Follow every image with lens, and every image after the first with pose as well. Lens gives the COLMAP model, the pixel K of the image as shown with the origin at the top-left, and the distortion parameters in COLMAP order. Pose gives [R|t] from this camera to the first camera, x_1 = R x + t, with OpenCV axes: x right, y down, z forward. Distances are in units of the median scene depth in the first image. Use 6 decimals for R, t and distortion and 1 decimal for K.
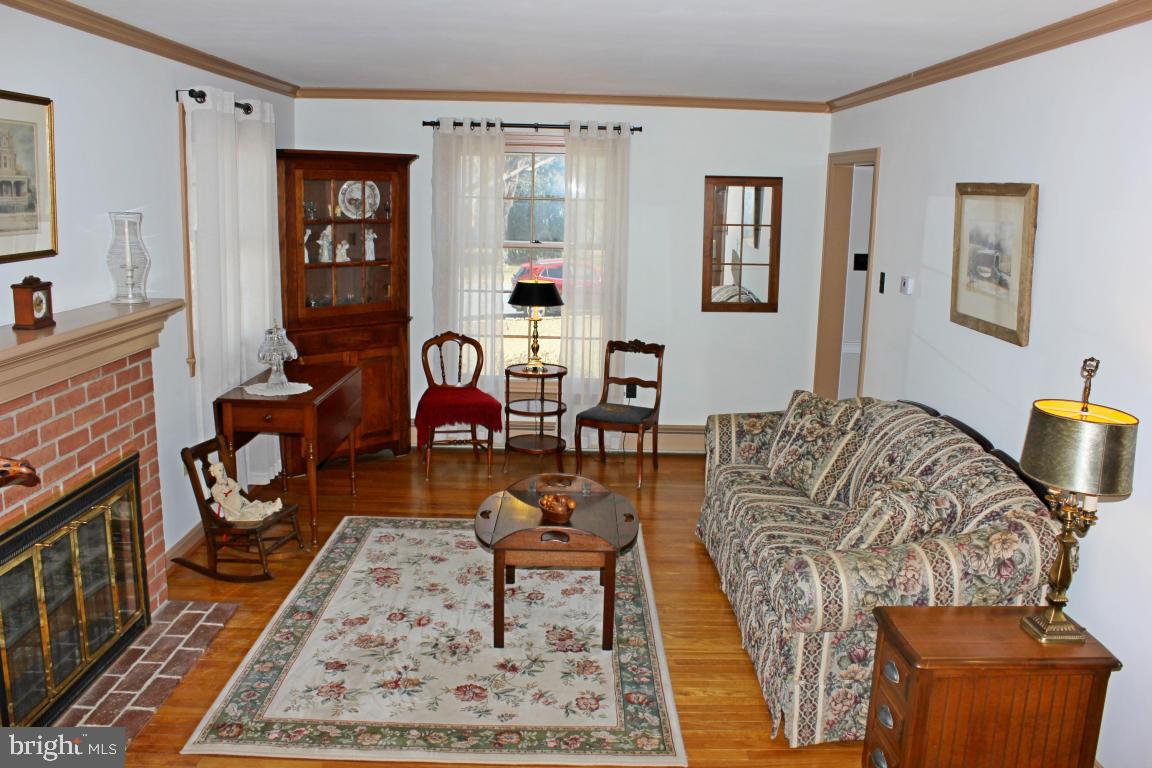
lens RADIAL K [[955.0, 0, 579.9], [0, 955.0, 380.9], [0, 0, 1]] dist [-0.168944, 0.151810]
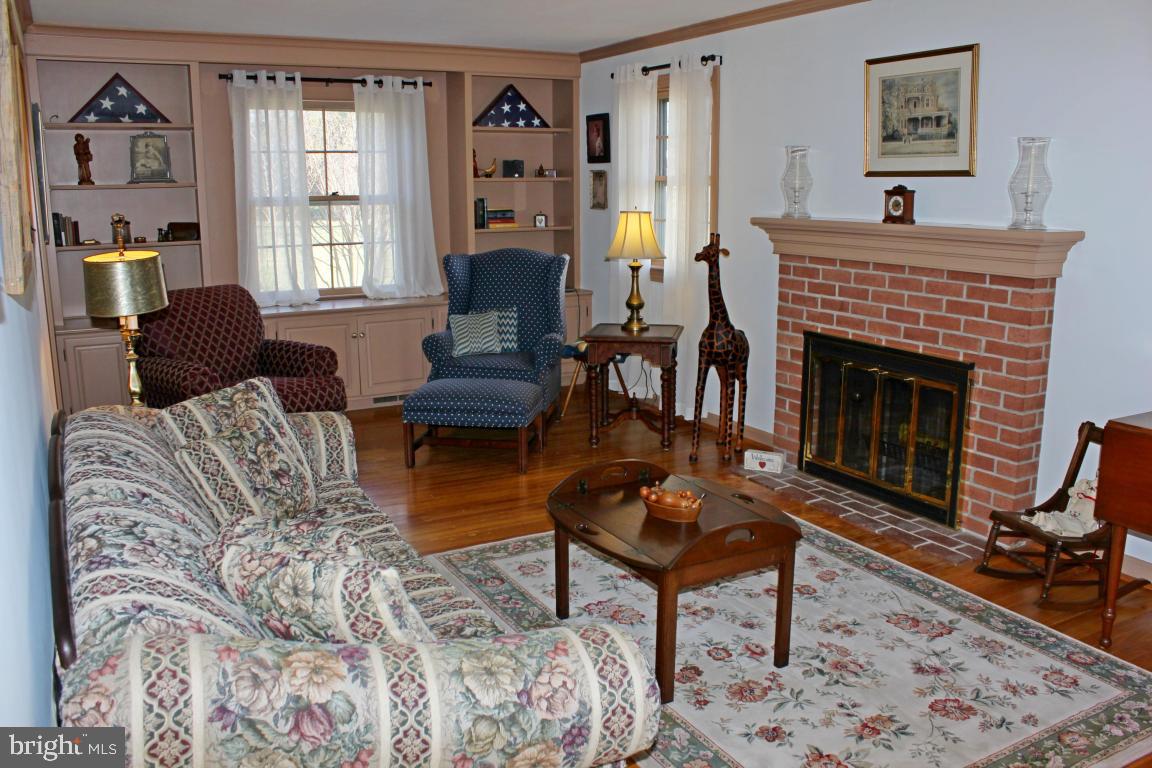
lens RADIAL K [[955.0, 0, 579.9], [0, 955.0, 380.9], [0, 0, 1]] dist [-0.168944, 0.151810]
pose [[-0.872222, 0.088045, -0.481120, 0.495631], [-0.107342, 0.925225, 0.363918, -0.285970], [0.477186, 0.369062, -0.797551, 1.895230]]
